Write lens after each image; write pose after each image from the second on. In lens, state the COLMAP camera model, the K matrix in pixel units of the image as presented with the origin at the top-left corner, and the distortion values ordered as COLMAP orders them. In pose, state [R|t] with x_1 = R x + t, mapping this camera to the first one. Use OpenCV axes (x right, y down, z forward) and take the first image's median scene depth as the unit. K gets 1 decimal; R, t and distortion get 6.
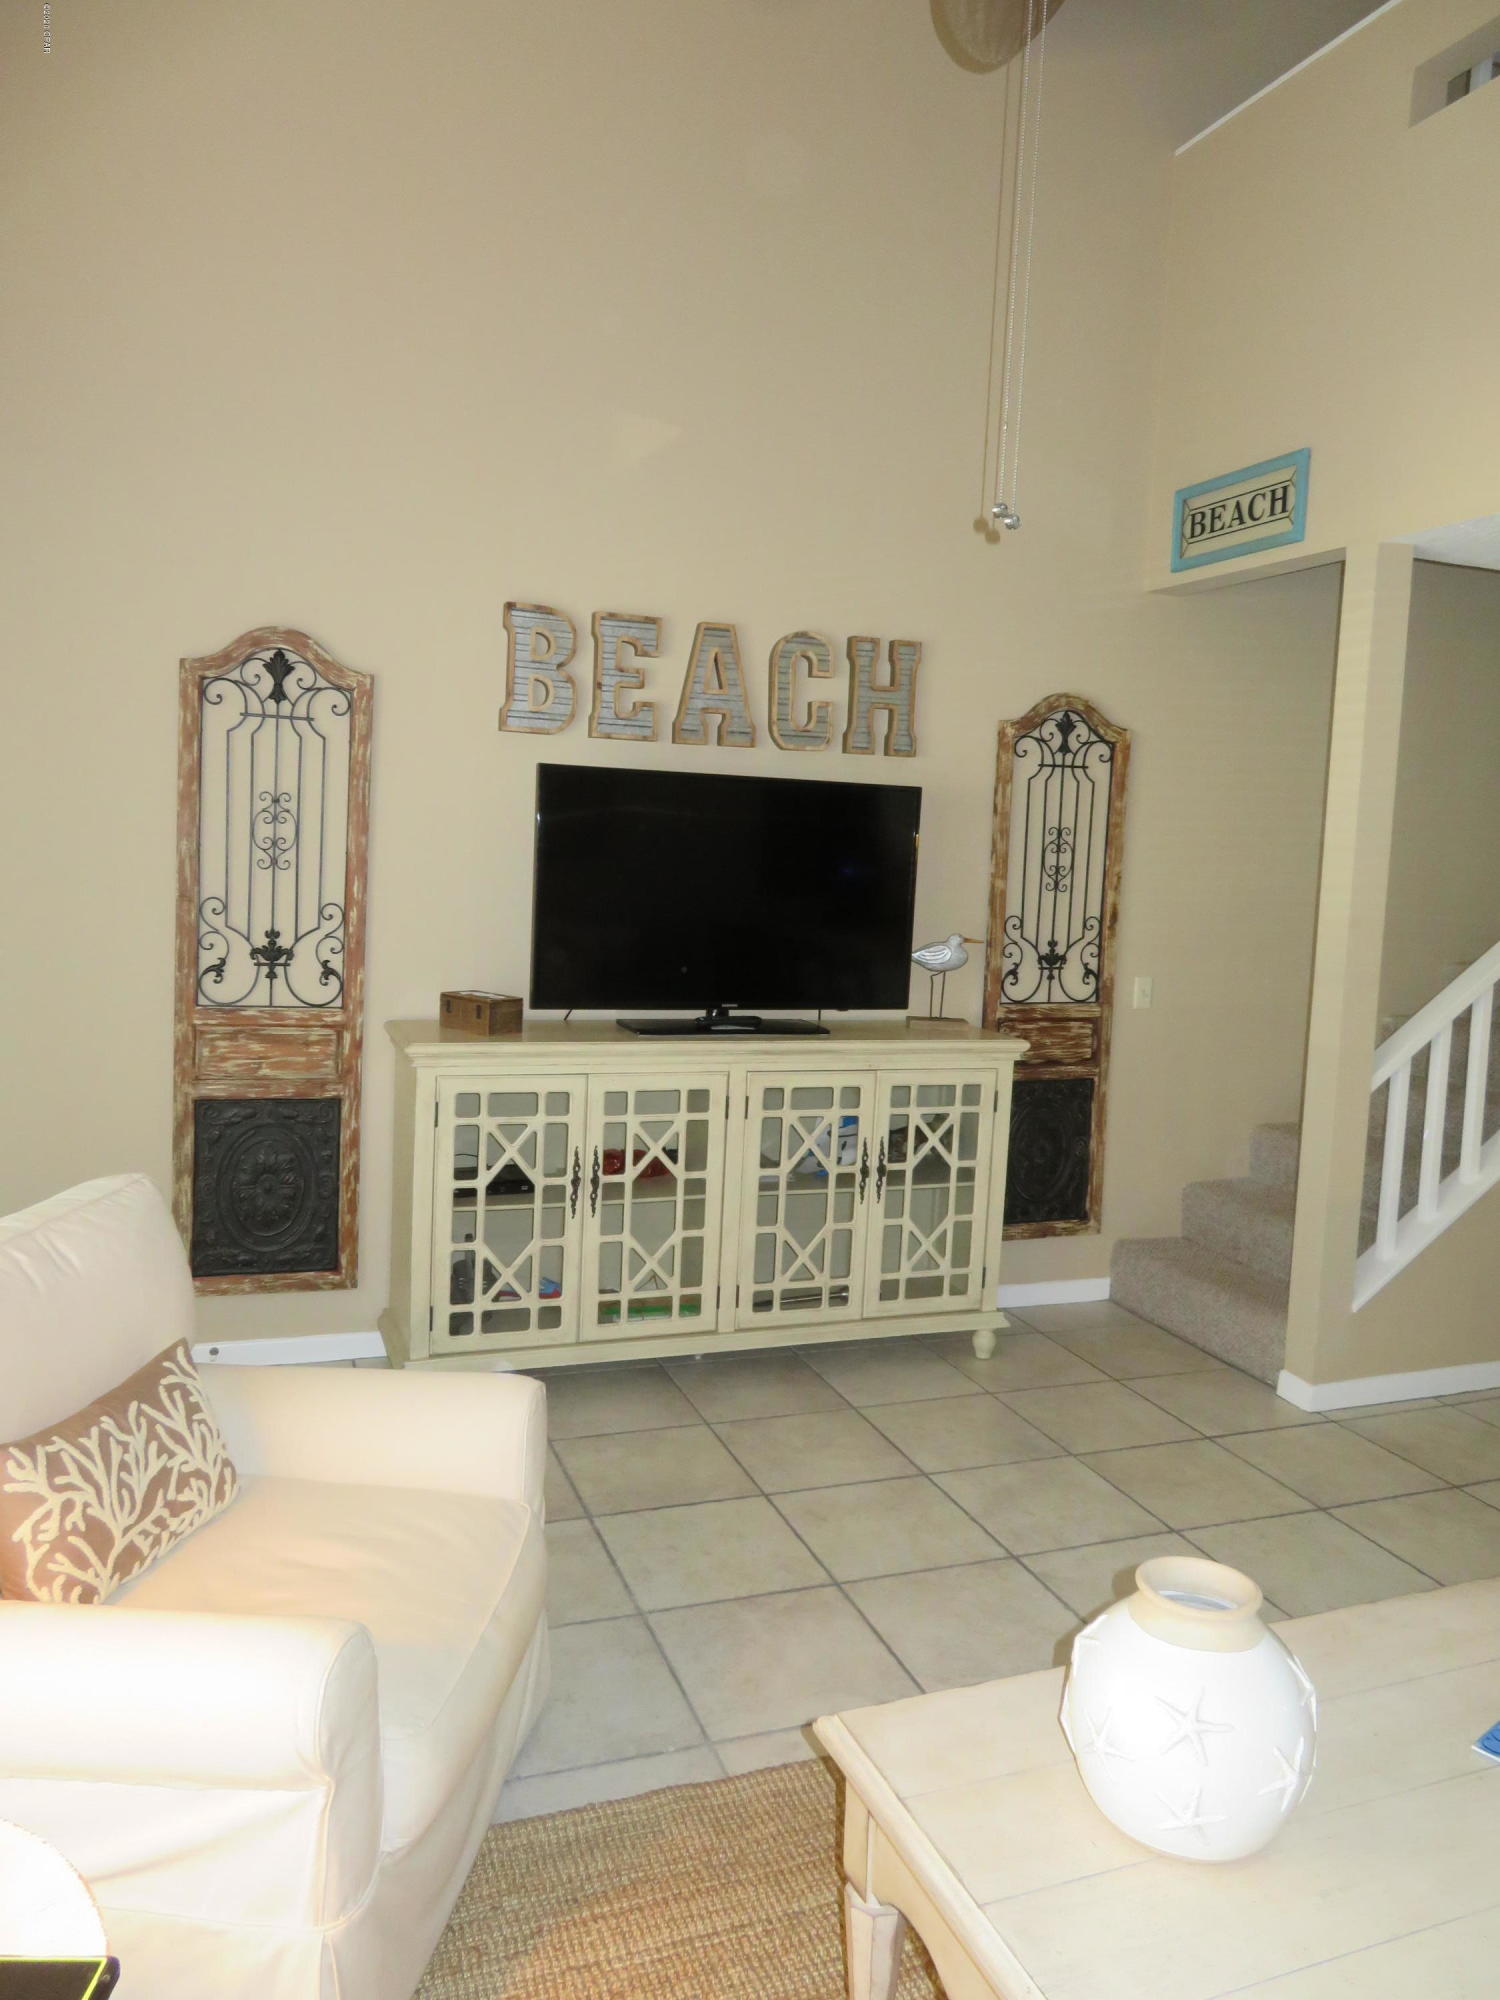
lens RADIAL K [[1420.1, 0, 751.9], [0, 1420.1, 1001.1], [0, 0, 1]] dist [-0.023501, 0.021864]
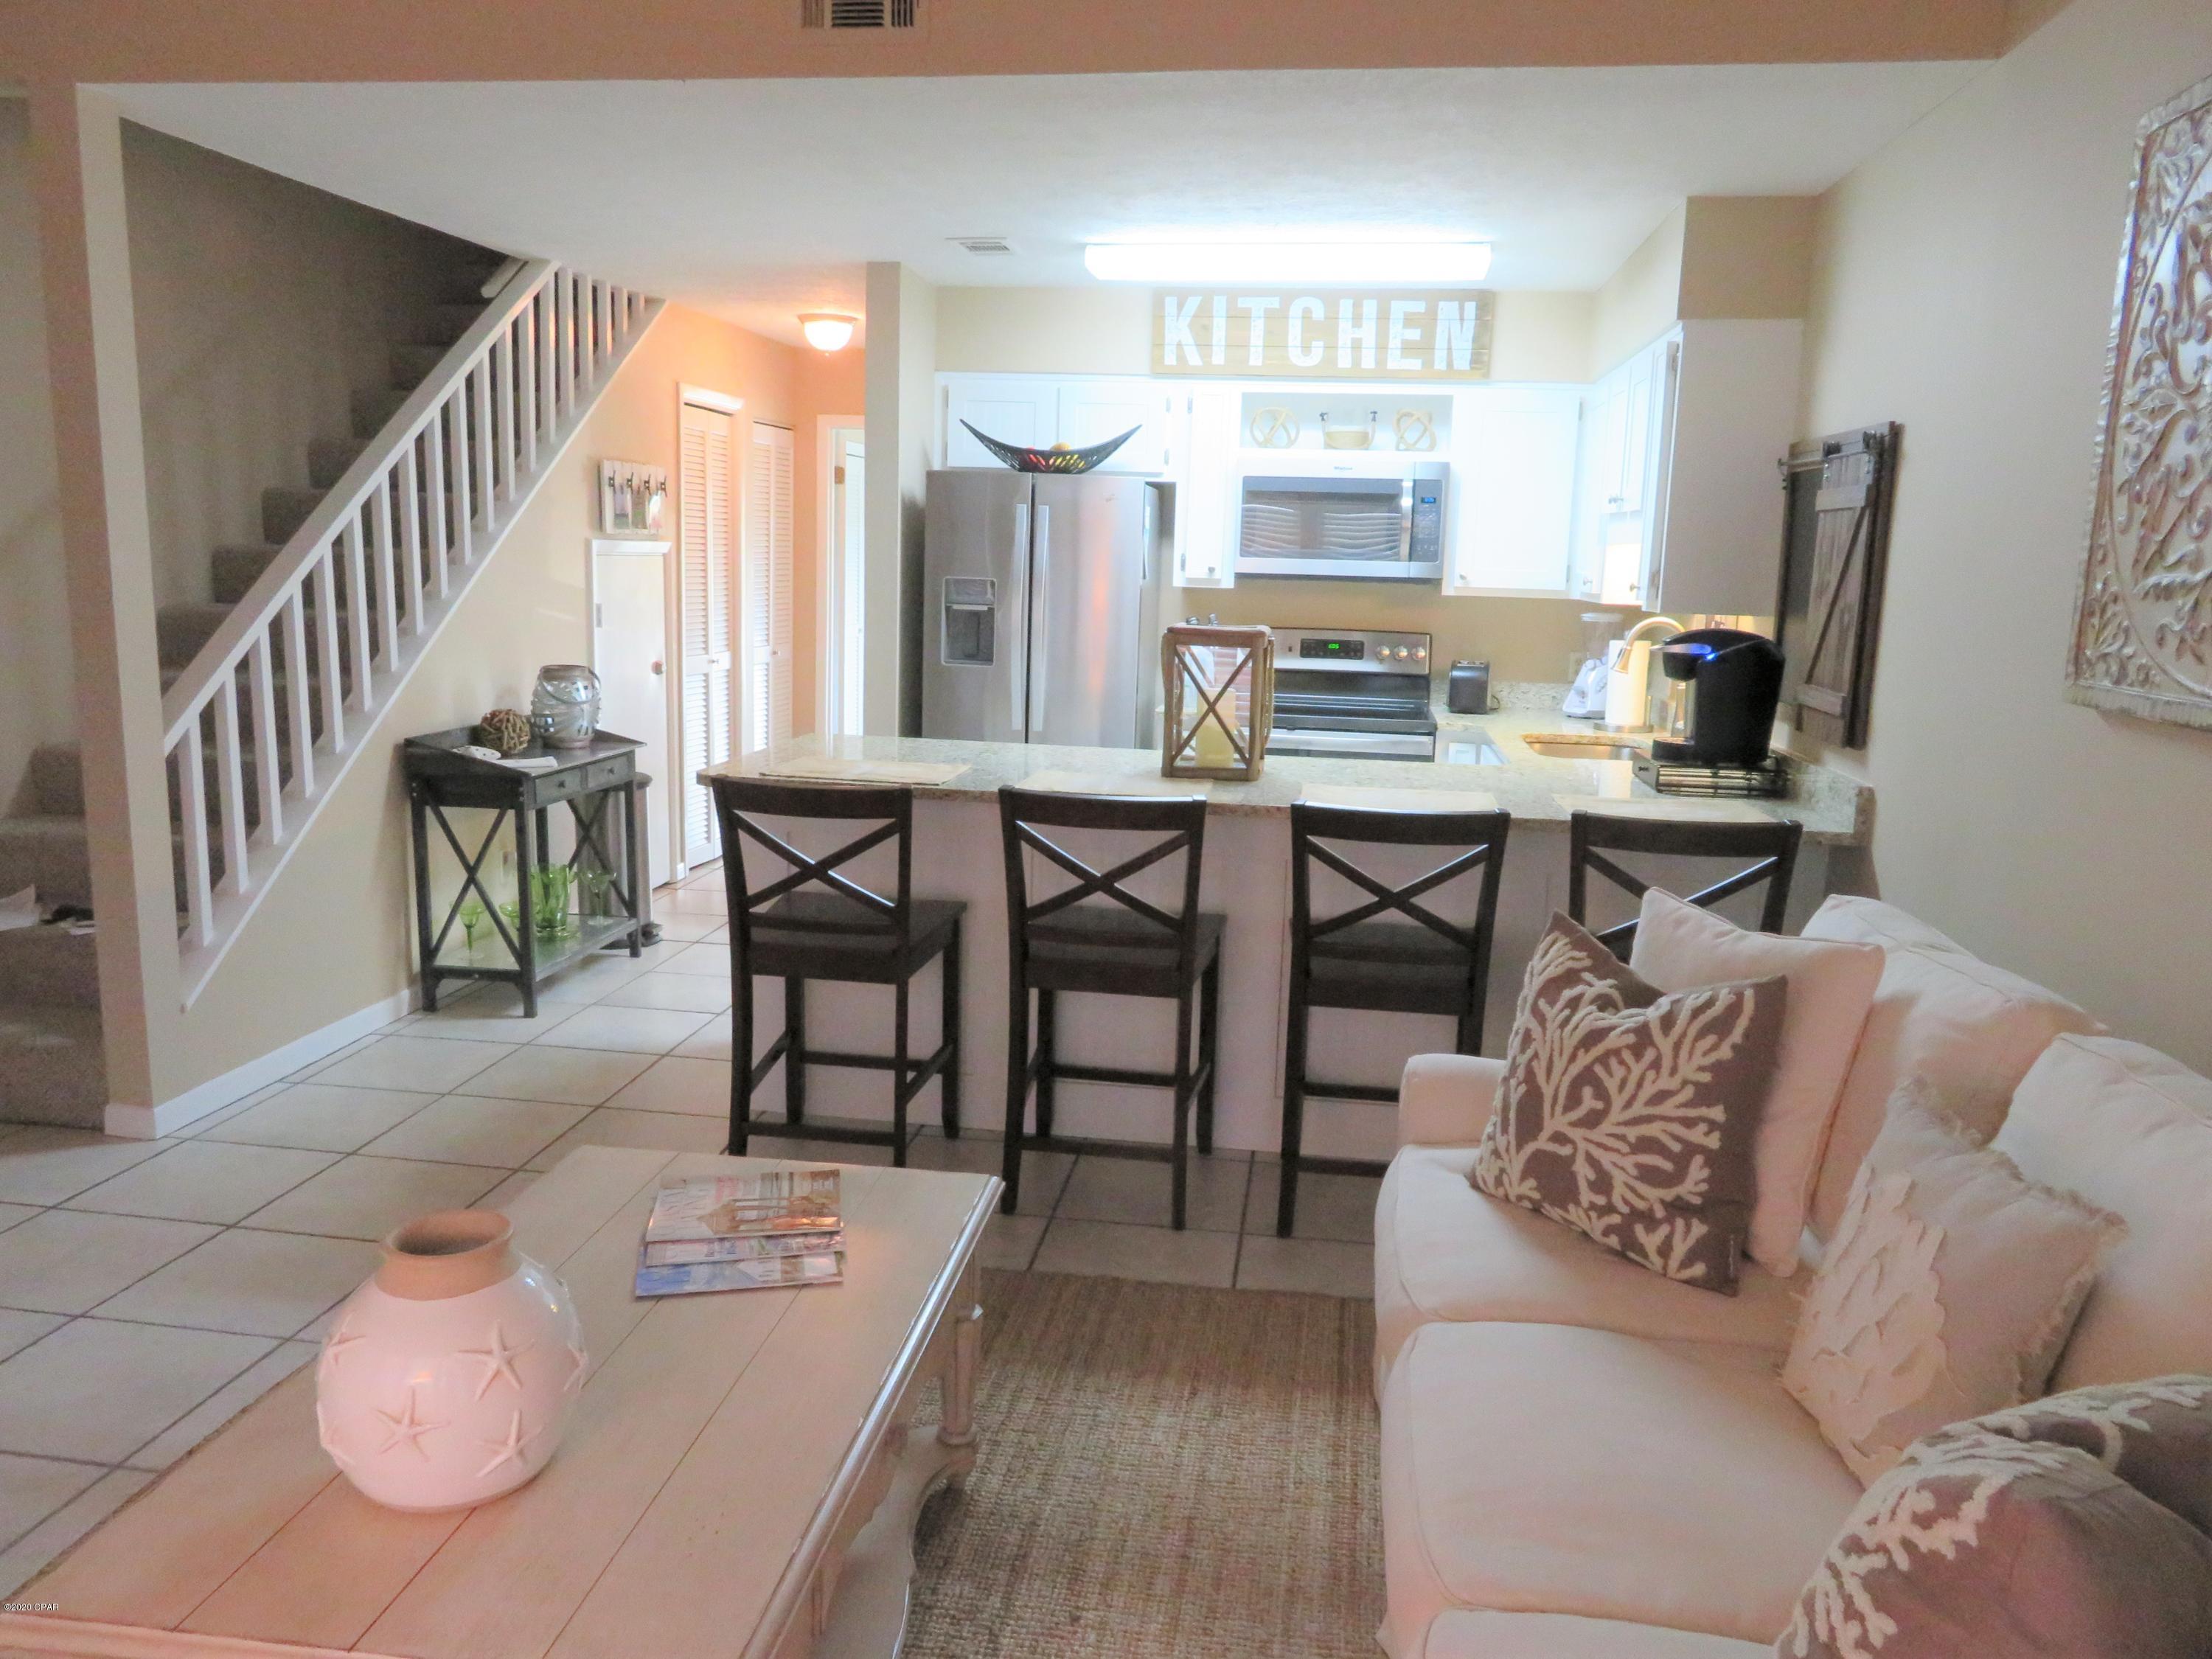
lens RADIAL K [[1608.8, 0, 1098.1], [0, 1608.8, 826.1], [0, 0, 1]] dist [-0.010648, -0.001577]
pose [[0.481529, -0.169066, 0.859969, -0.126319], [0.078840, 0.985596, 0.149618, 0.004254], [-0.872877, -0.004245, 0.487922, 0.030579]]
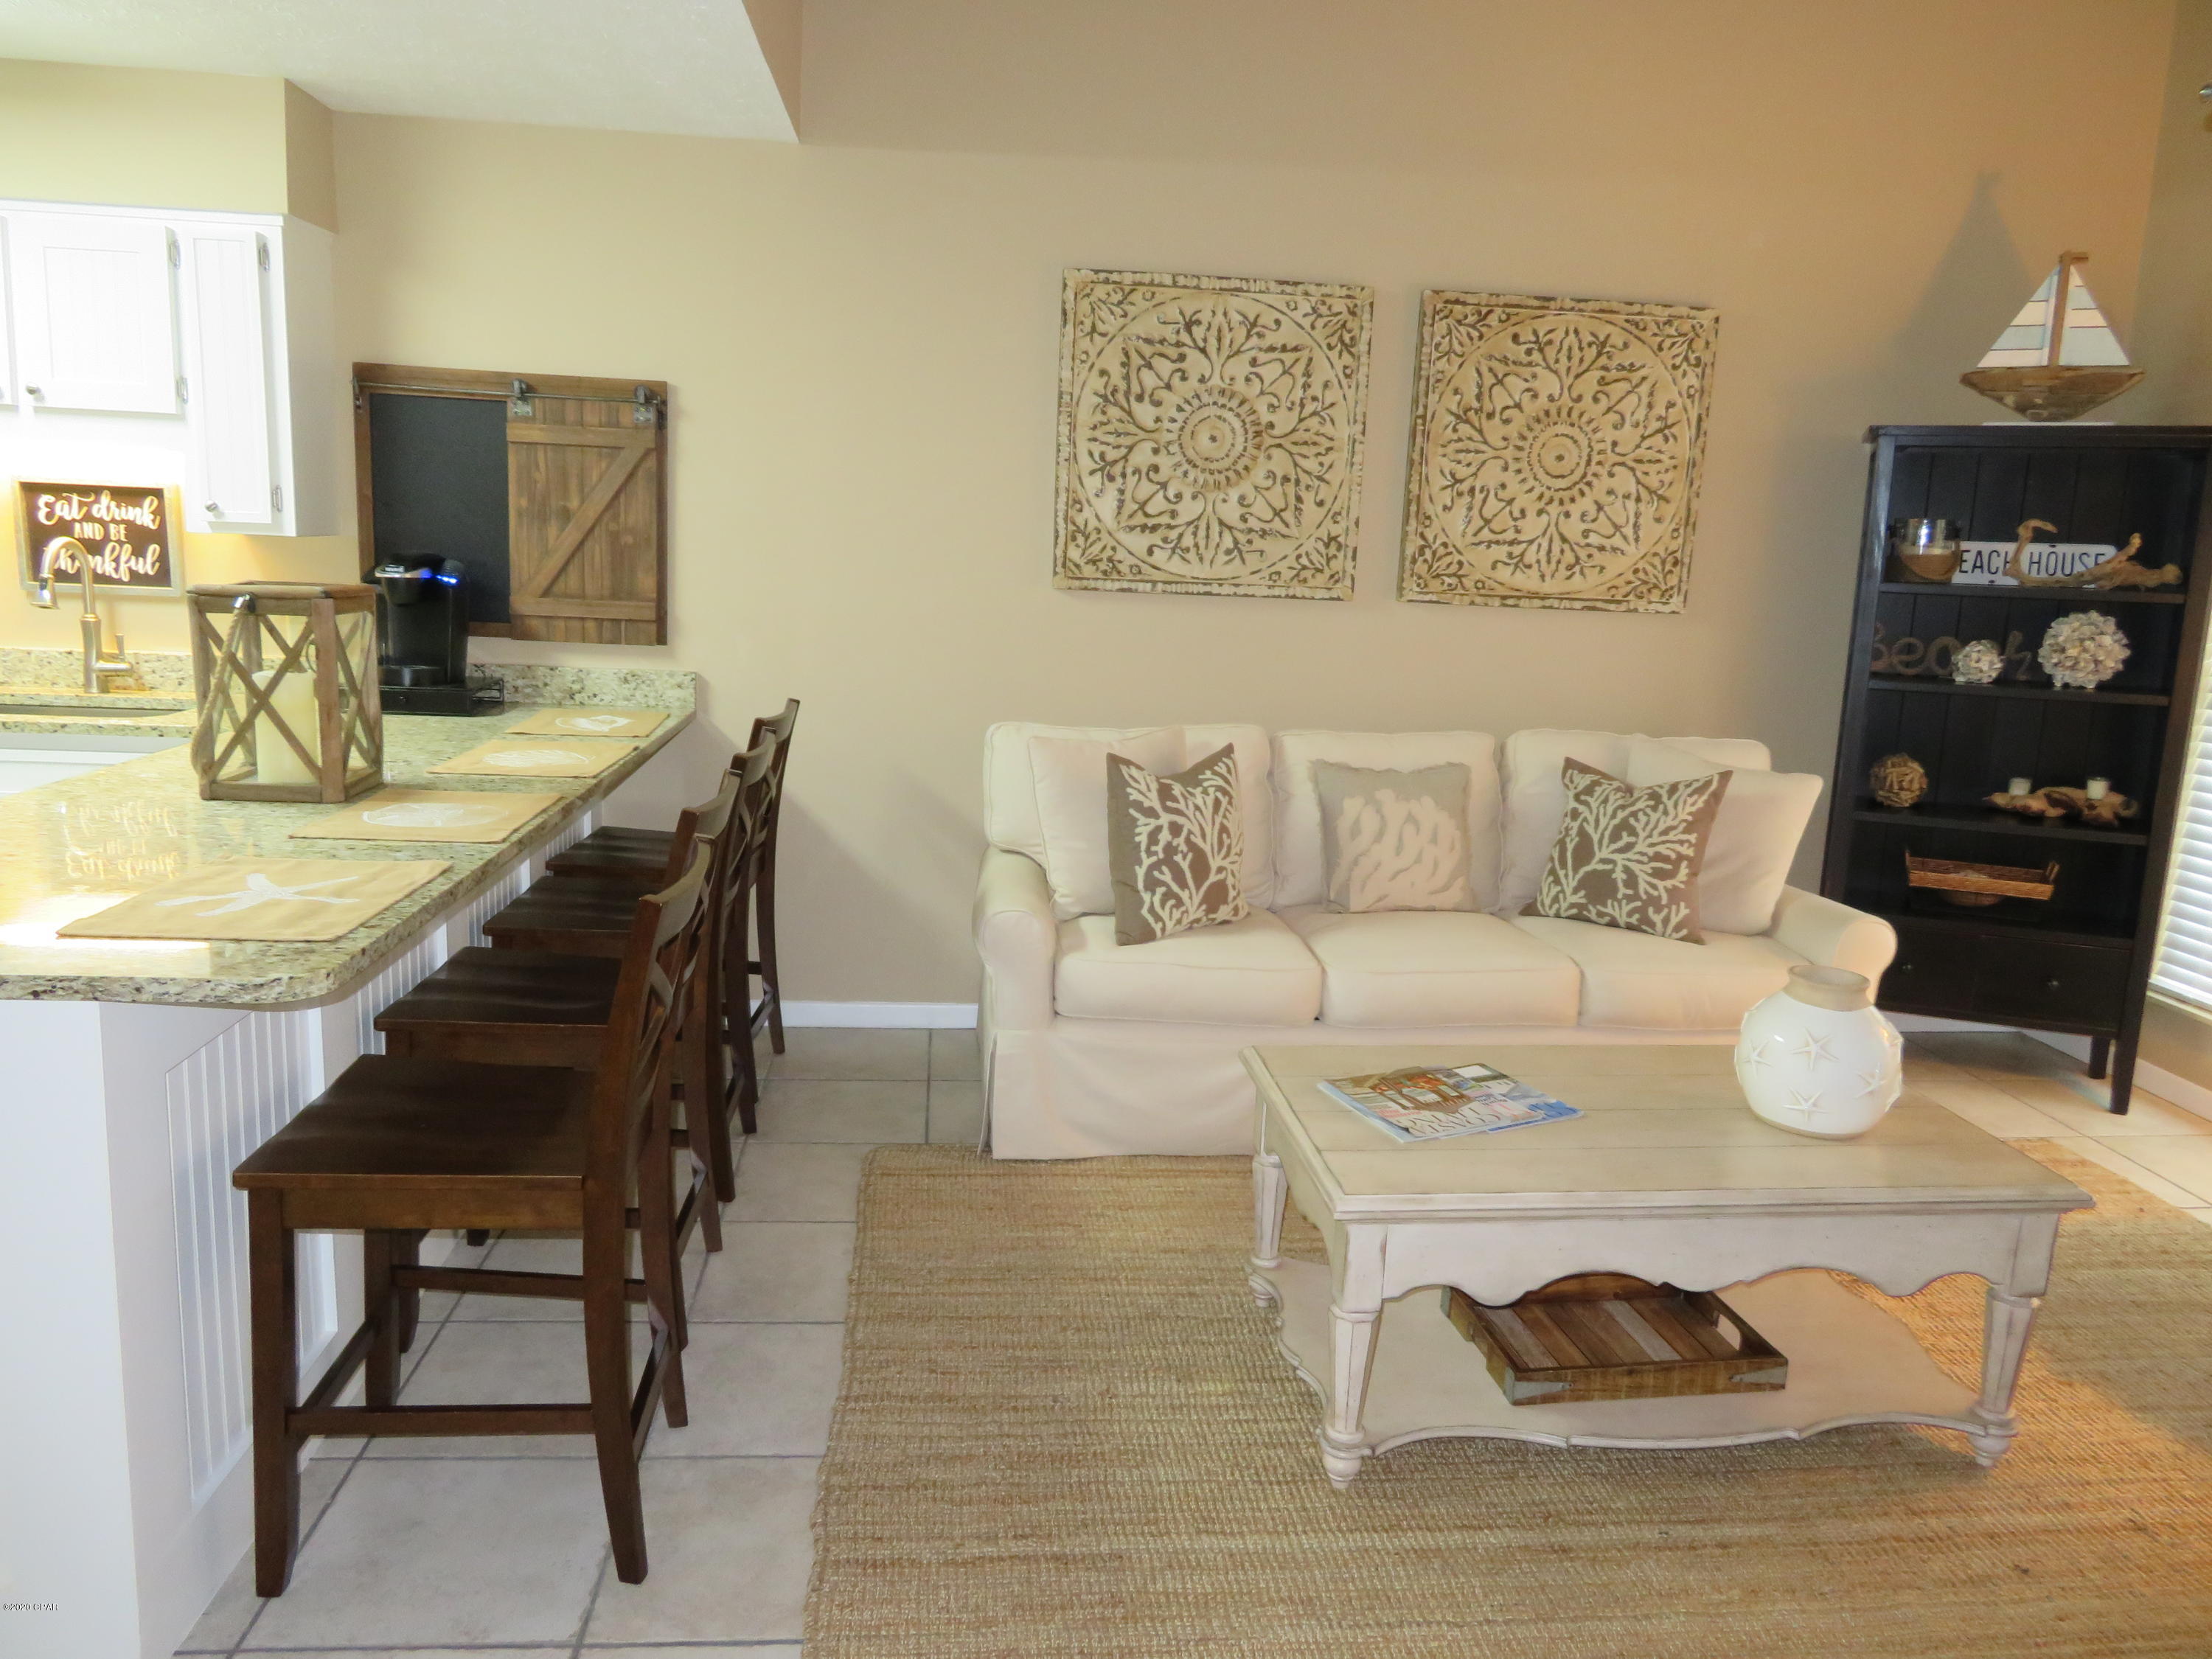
lens RADIAL K [[1563.0, 0, 1122.1], [0, 1563.0, 822.6], [0, 0, 1]] dist [-0.005450, 0.003339]
pose [[-0.963001, -0.124279, 0.239132, 0.245765], [-0.051560, 0.955894, 0.289151, -0.078348], [-0.264520, 0.266123, -0.926935, 0.997304]]
